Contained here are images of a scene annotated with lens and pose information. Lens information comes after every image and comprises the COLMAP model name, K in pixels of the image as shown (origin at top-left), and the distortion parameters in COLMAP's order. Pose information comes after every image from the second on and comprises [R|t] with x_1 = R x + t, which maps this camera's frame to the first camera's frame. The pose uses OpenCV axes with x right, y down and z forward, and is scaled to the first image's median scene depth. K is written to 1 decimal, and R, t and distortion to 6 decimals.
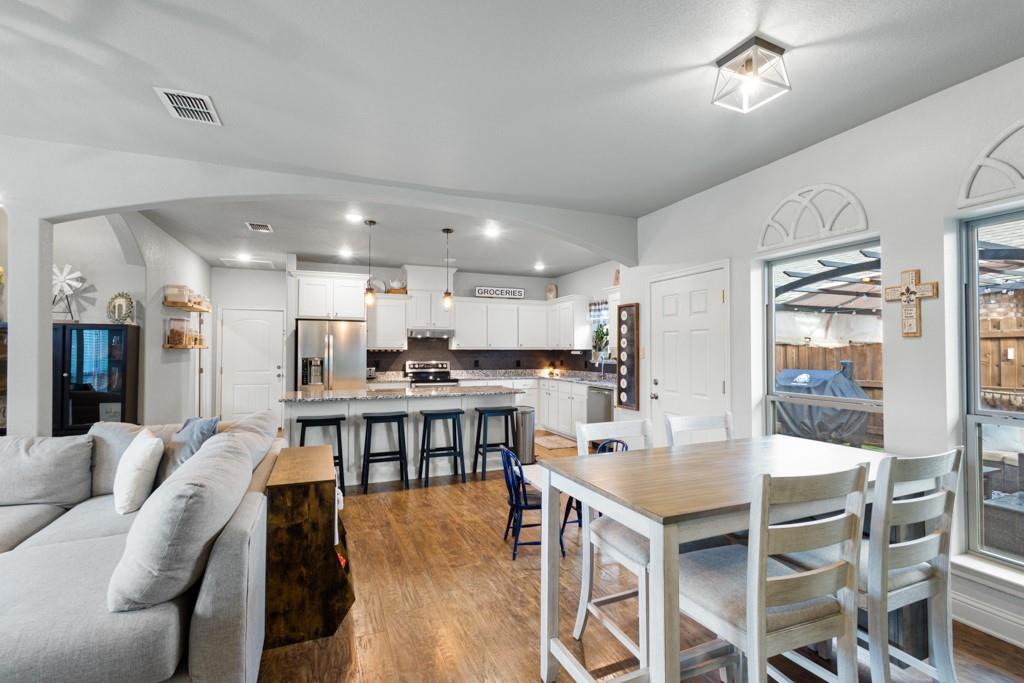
lens RADIAL K [[471.1, 0, 514.4], [0, 471.1, 343.6], [0, 0, 1]] dist [-0.001160, 0.000441]
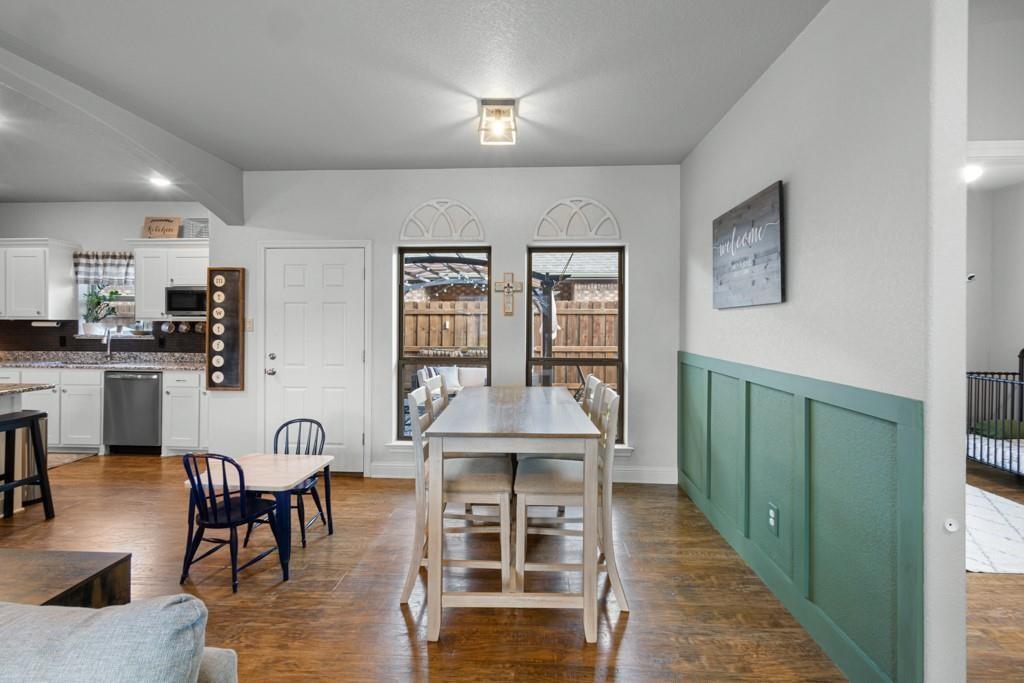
lens RADIAL K [[471.1, 0, 524.8], [0, 471.1, 325.3], [0, 0, 1]] dist [-0.001160, 0.000441]
pose [[0.412076, -0.002778, 0.911145, -0.308691], [-0.018042, 0.999774, 0.011208, 0.000960], [-0.910971, -0.021057, 0.411933, 0.153956]]
